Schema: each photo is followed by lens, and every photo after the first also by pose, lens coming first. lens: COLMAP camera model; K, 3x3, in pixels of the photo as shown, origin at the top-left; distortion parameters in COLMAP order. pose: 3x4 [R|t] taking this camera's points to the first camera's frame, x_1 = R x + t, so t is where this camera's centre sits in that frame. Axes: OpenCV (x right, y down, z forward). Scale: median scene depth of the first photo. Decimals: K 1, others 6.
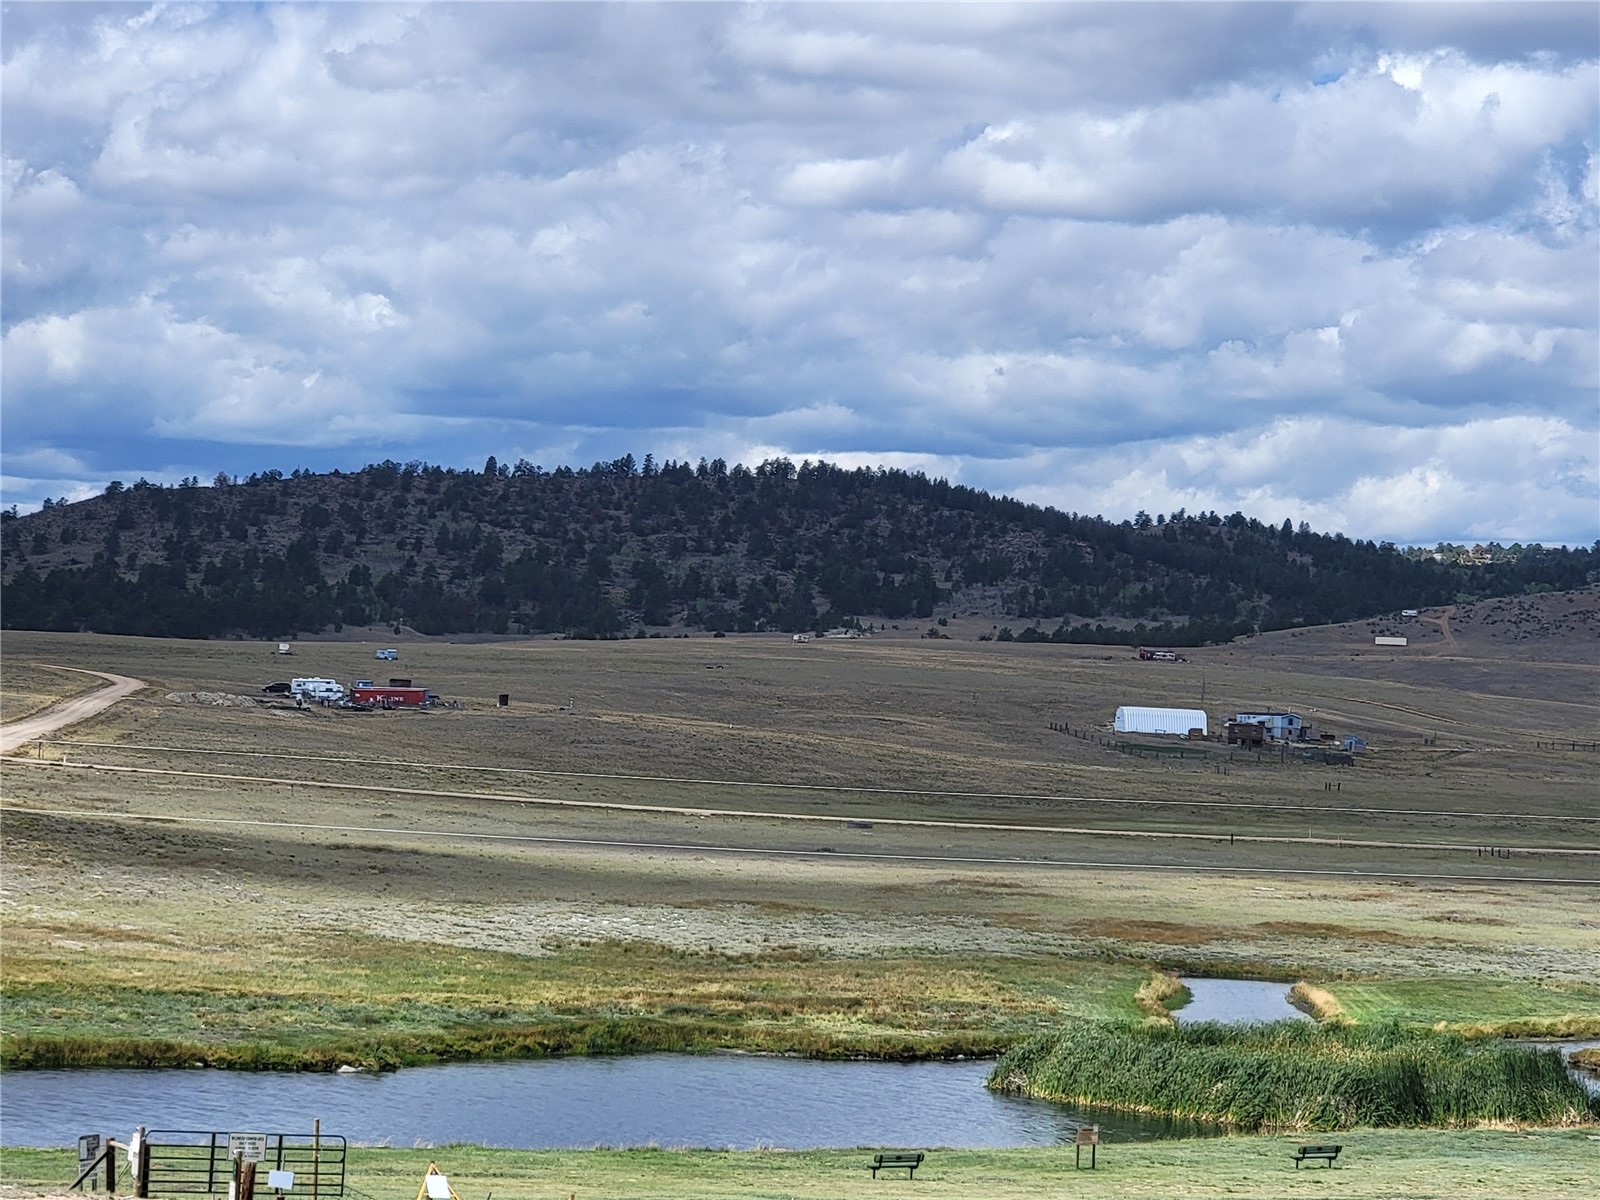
lens RADIAL K [[5127.6, 0, 801.7], [0, 5127.6, 633.0], [0, 0, 1]] dist [-1.416565, 40.634672]
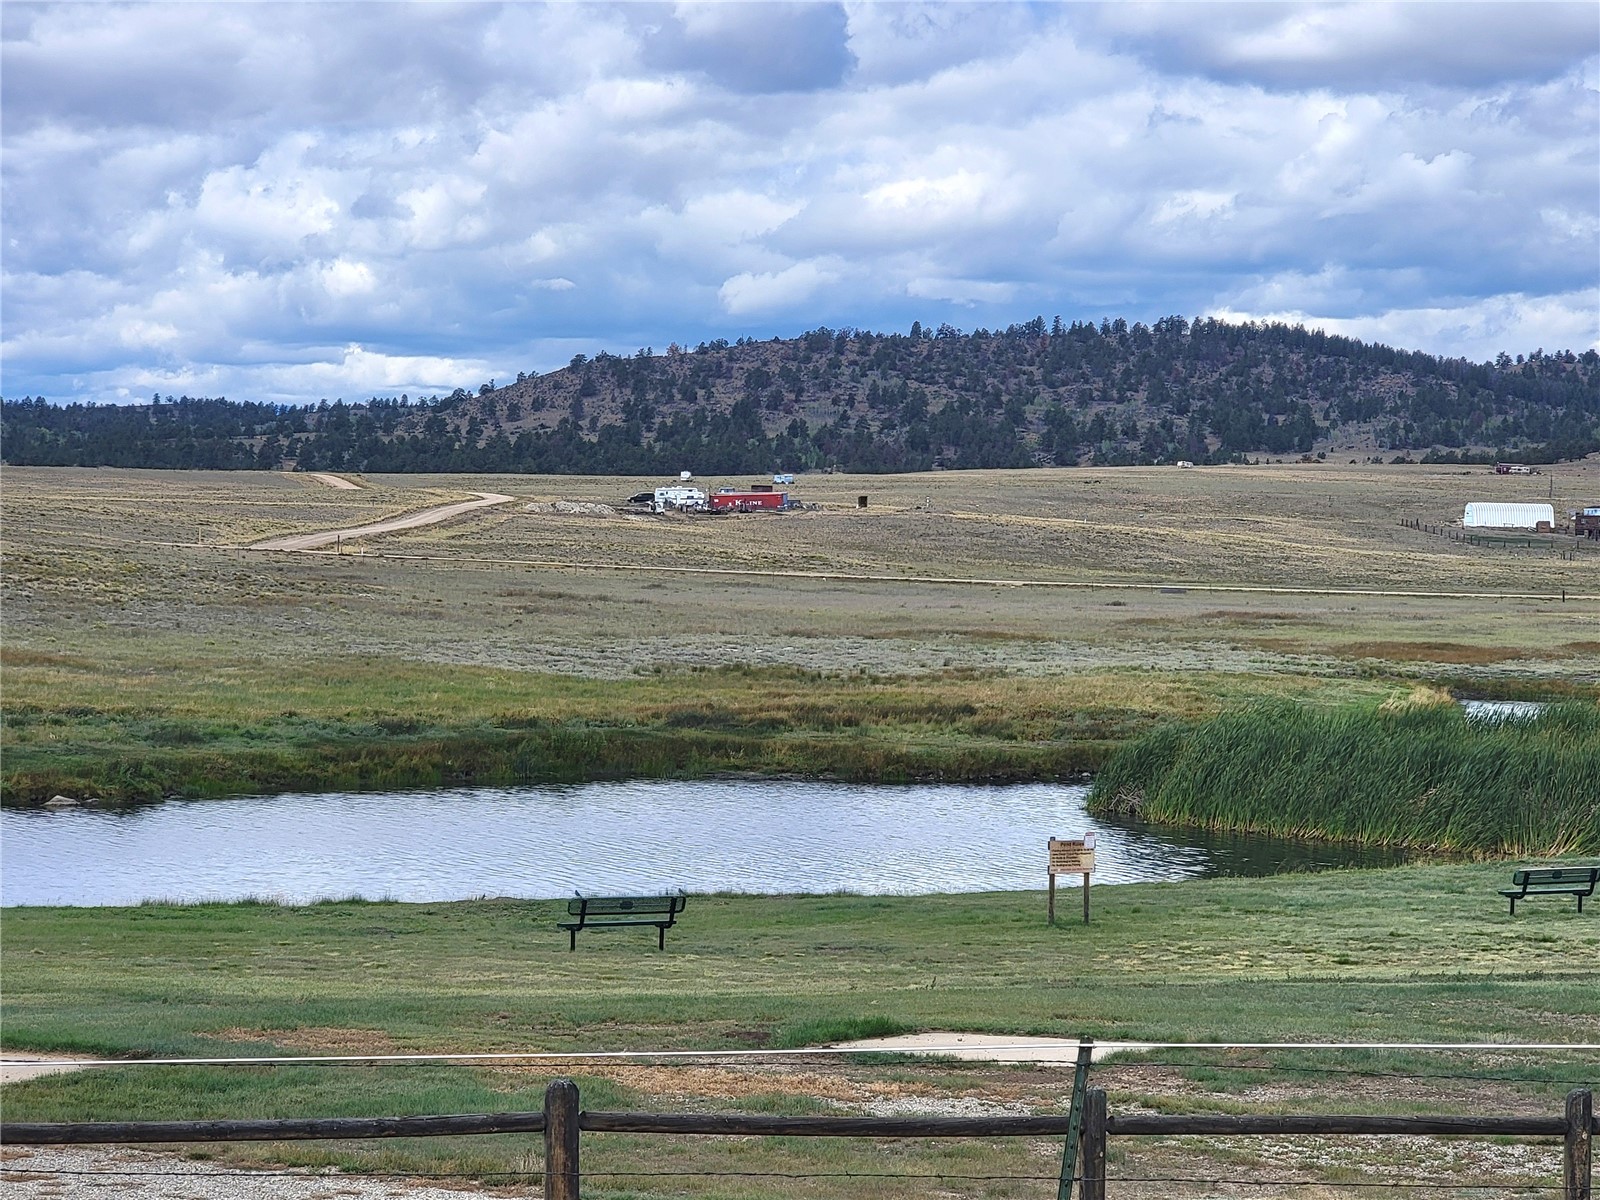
lens RADIAL K [[4144.1, 0, 859.6], [0, 4144.1, 696.3], [0, 0, 1]] dist [-0.953205, 21.589875]
pose [[0.994958, -0.027851, -0.096346, 0.012266], [0.031887, 0.998666, 0.040610, 0.010988], [0.095087, -0.043477, 0.994519, 0.099163]]
